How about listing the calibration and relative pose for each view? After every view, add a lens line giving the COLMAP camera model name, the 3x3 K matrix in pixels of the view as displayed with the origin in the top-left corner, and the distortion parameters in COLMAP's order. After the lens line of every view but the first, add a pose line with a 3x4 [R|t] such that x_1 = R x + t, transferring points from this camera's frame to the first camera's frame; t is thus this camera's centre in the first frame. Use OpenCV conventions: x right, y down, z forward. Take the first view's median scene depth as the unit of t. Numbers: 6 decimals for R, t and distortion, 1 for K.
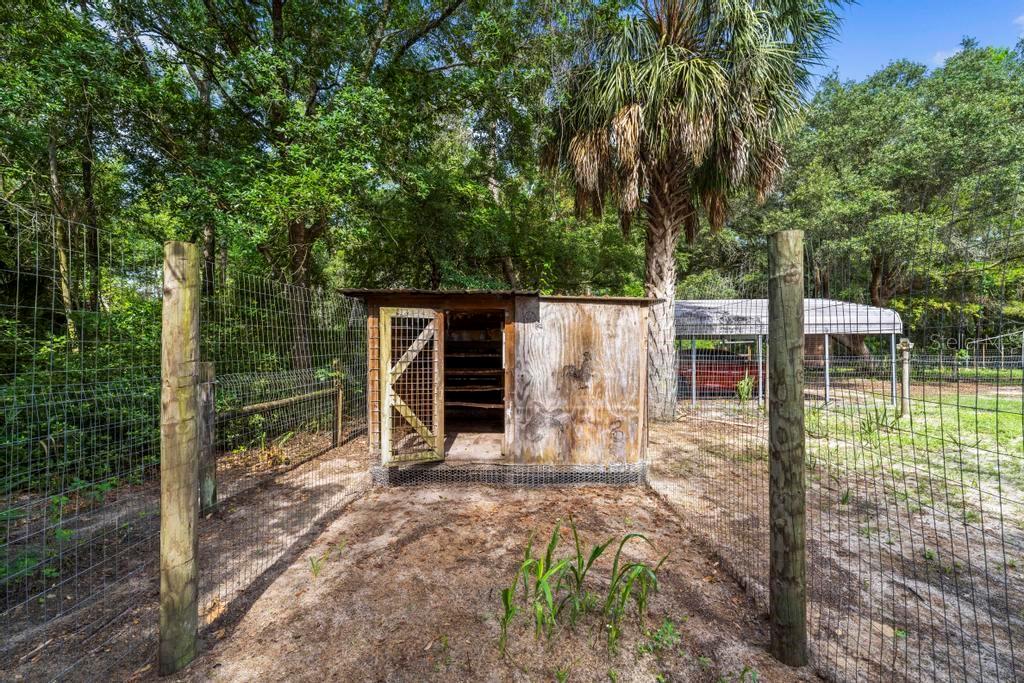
lens RADIAL K [[436.3, 0, 516.5], [0, 436.3, 345.2], [0, 0, 1]] dist [-0.000233, -0.000285]
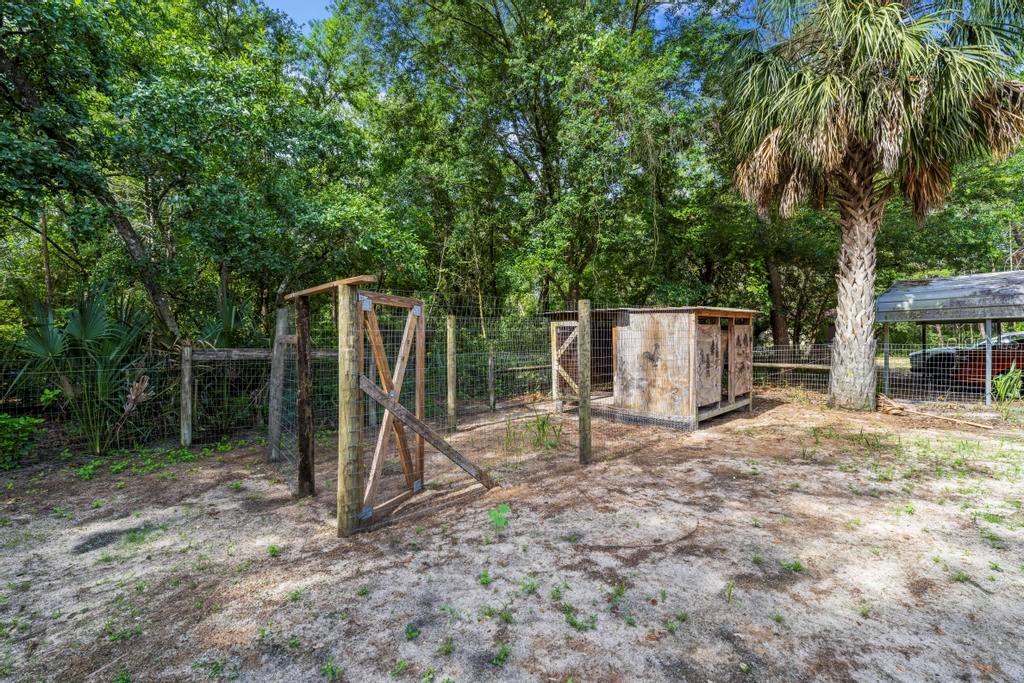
lens RADIAL K [[436.3, 0, 511.5], [0, 436.3, 337.8], [0, 0, 1]] dist [-0.000233, -0.000285]
pose [[0.665121, -0.011901, -0.746640, 1.003584], [0.020332, 0.999791, 0.002176, -0.019699], [0.746458, -0.016628, 0.665224, -0.457904]]
